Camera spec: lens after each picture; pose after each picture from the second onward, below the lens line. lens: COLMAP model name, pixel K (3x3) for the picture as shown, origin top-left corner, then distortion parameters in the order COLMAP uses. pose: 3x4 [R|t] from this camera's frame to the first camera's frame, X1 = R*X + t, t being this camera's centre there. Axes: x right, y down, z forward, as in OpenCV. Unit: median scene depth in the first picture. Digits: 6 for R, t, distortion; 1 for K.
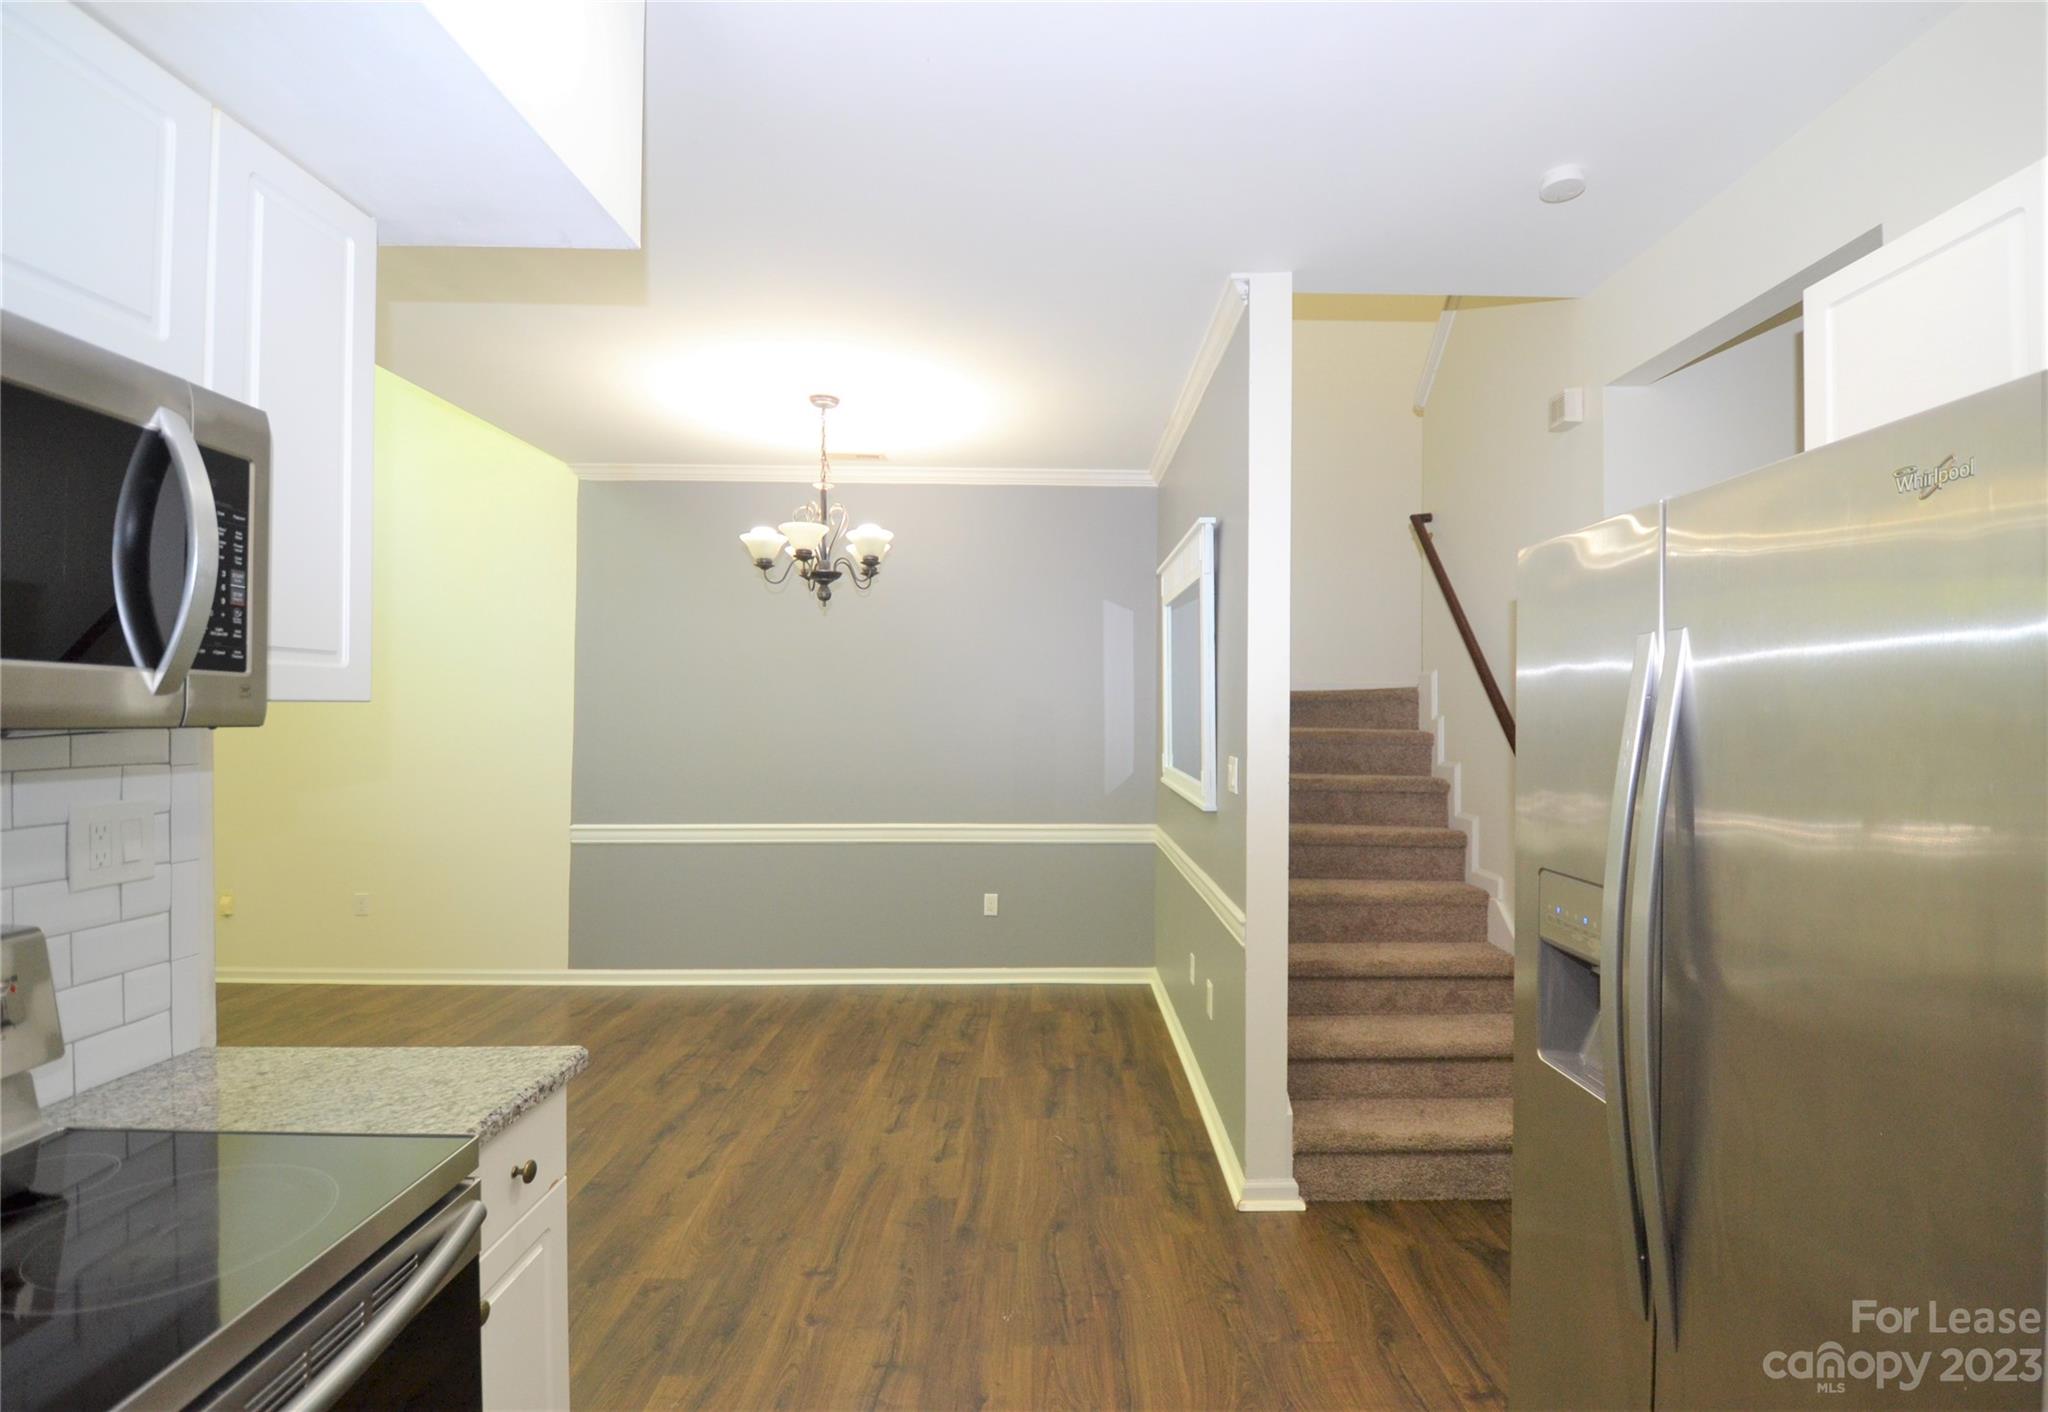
lens RADIAL K [[941.2, 0, 1072.7], [0, 941.2, 710.6], [0, 0, 1]] dist [-0.001523, -0.000664]
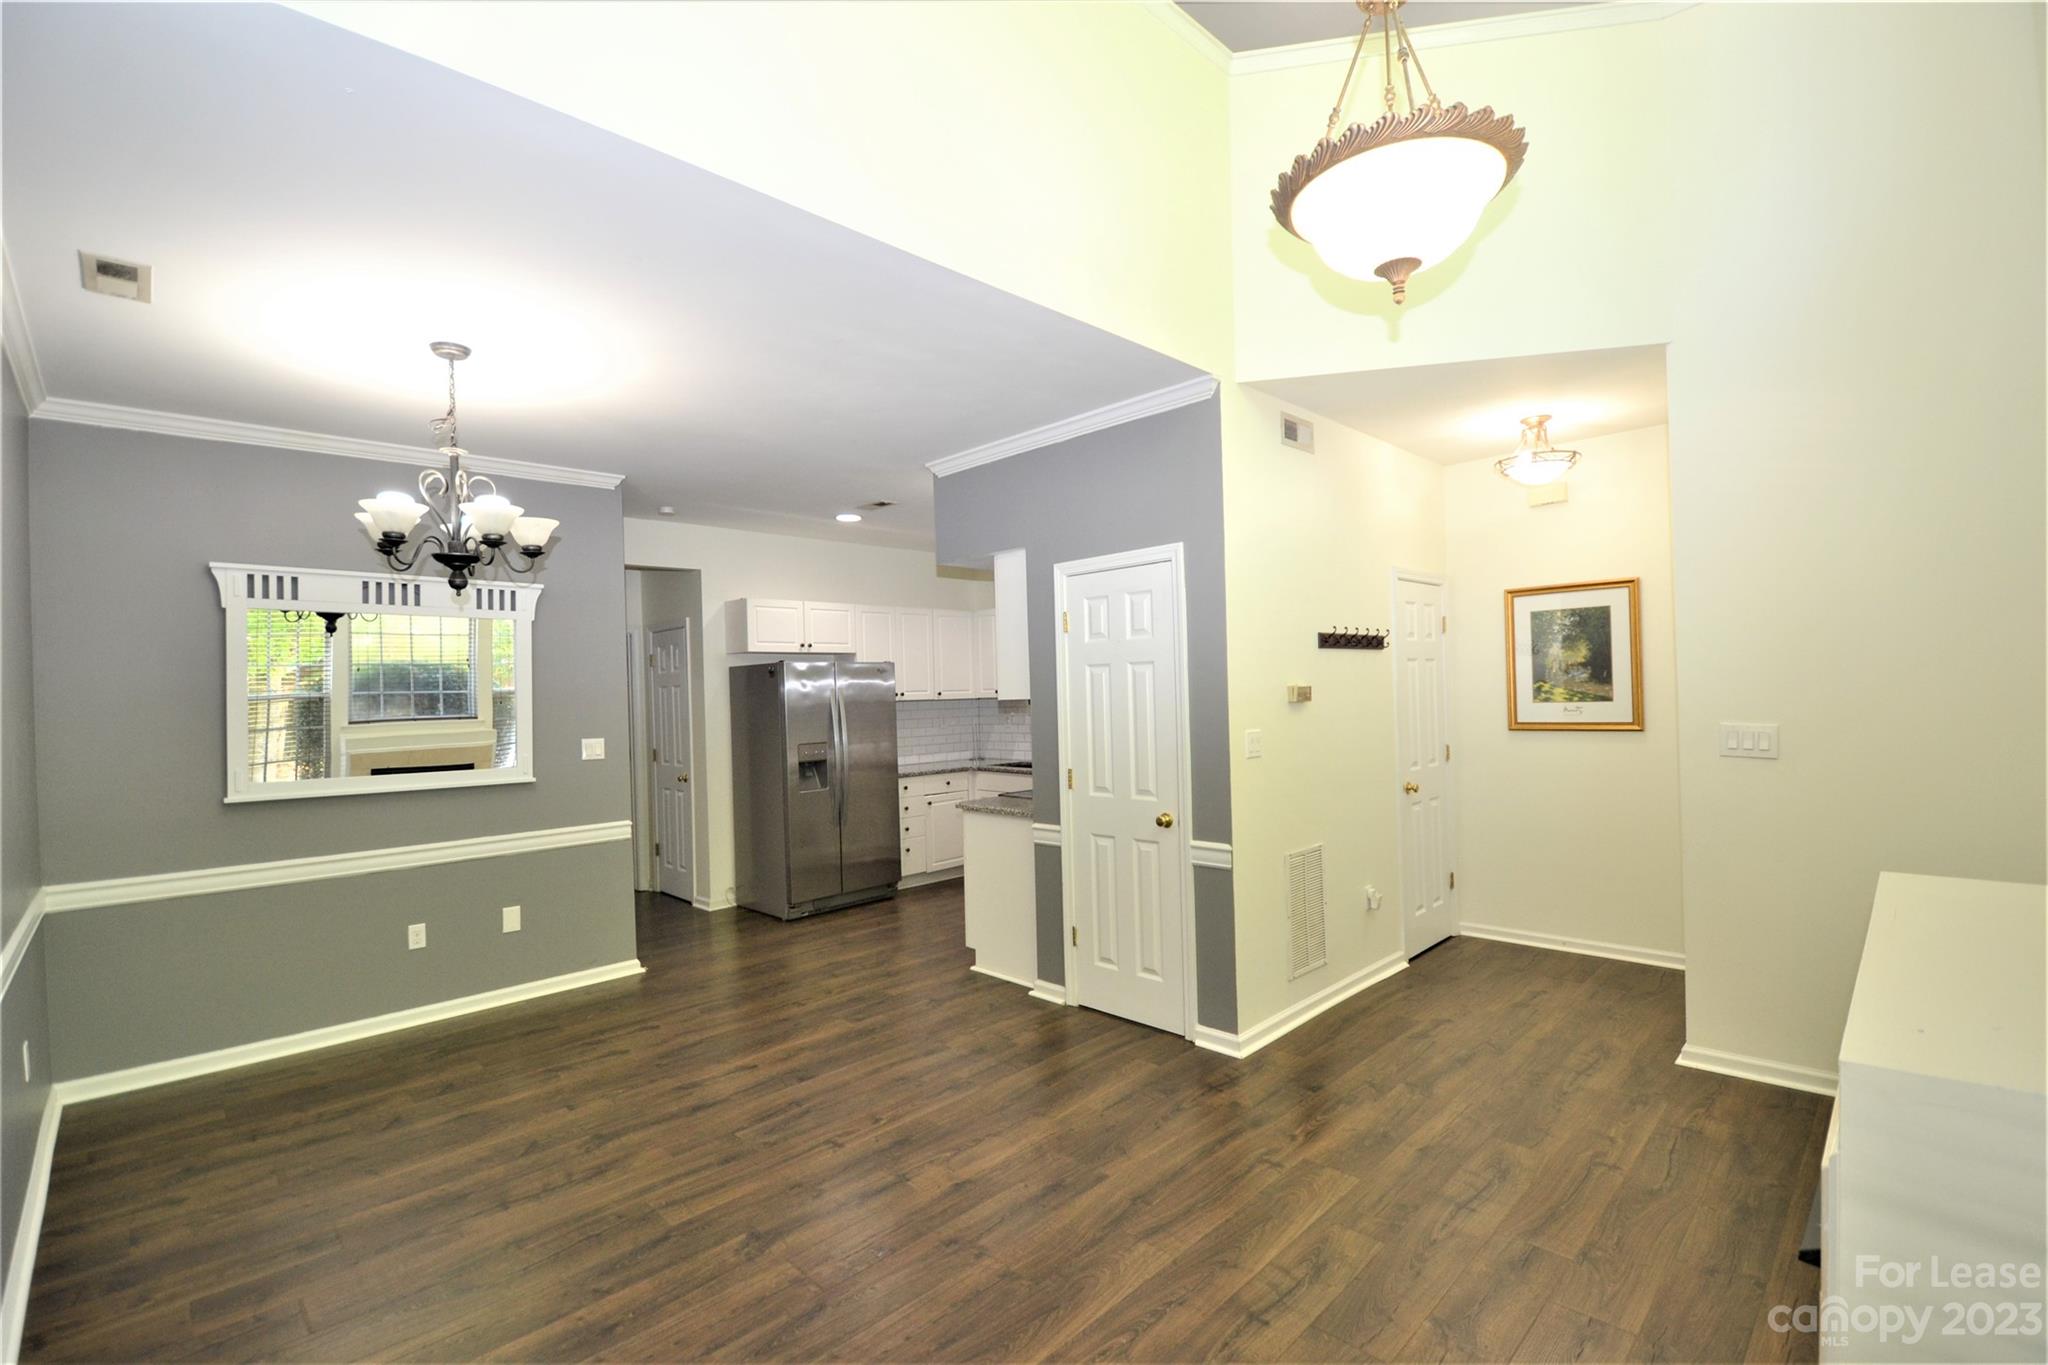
lens RADIAL K [[901.6, 0, 1025.3], [0, 901.6, 691.8], [0, 0, 1]] dist [0.016070, -0.023747]
pose [[-0.684493, 0.015496, 0.728855, -1.191102], [0.024854, 0.999689, 0.002087, -0.015082], [-0.728596, 0.019544, -0.684665, 1.181478]]
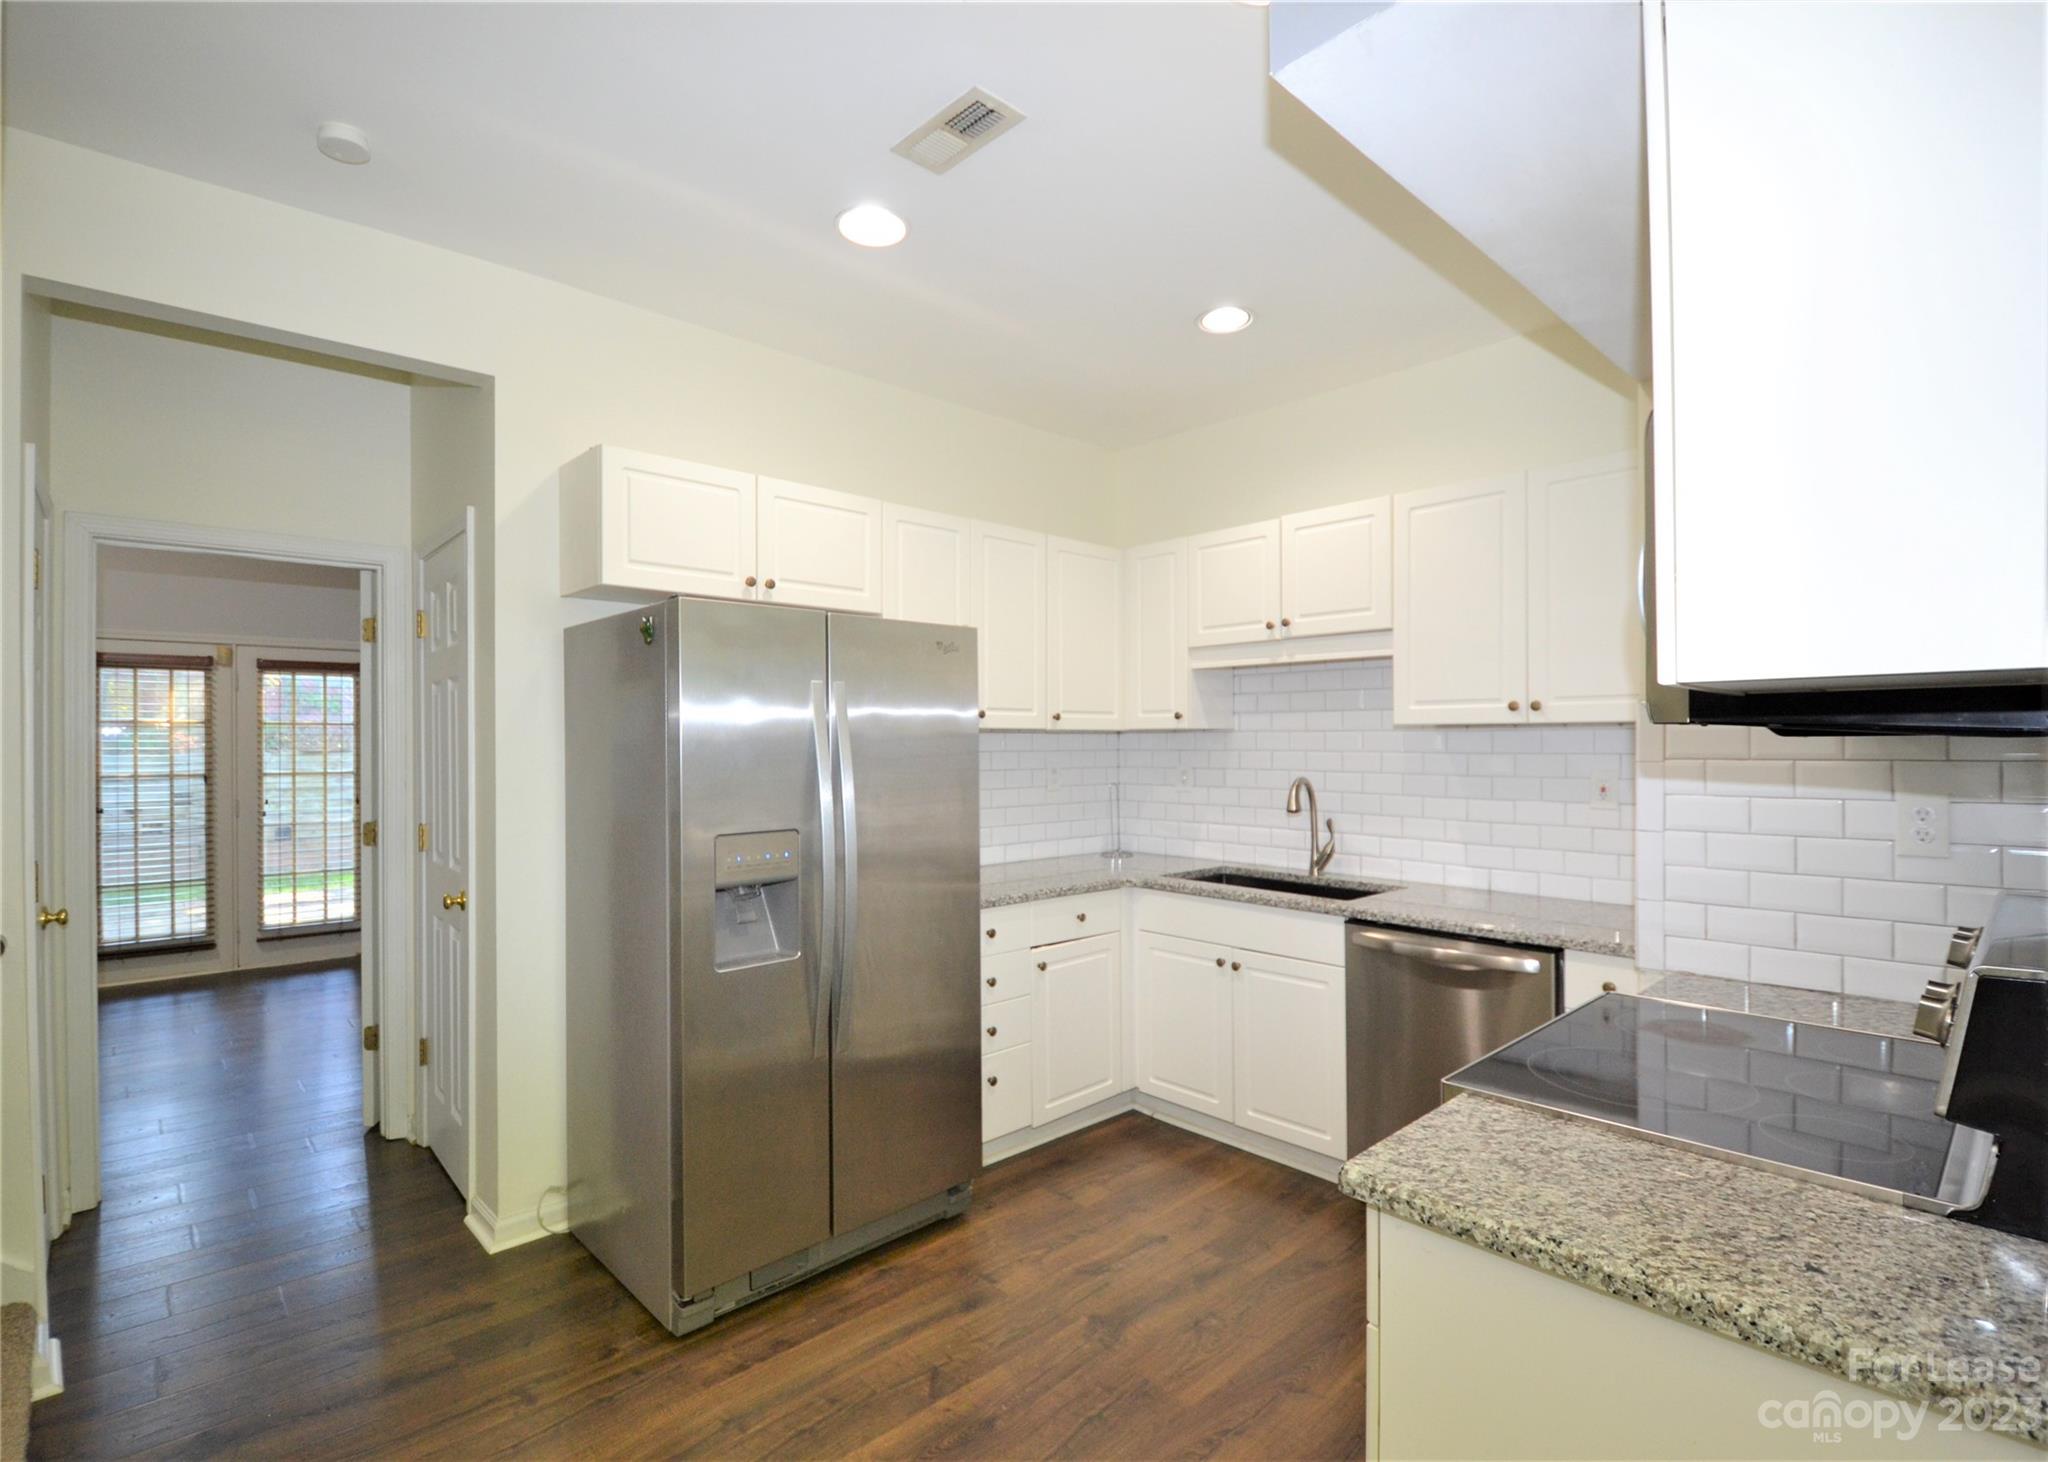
lens RADIAL K [[976.3, 0, 1029.8], [0, 976.3, 740.5], [0, 0, 1]] dist [0.003430, -0.016068]
pose [[-0.666169, 0.000393, 0.745801, -0.359801], [0.001358, 0.999999, 0.000687, 0.012062], [-0.745800, 0.001471, -0.666168, 0.657449]]
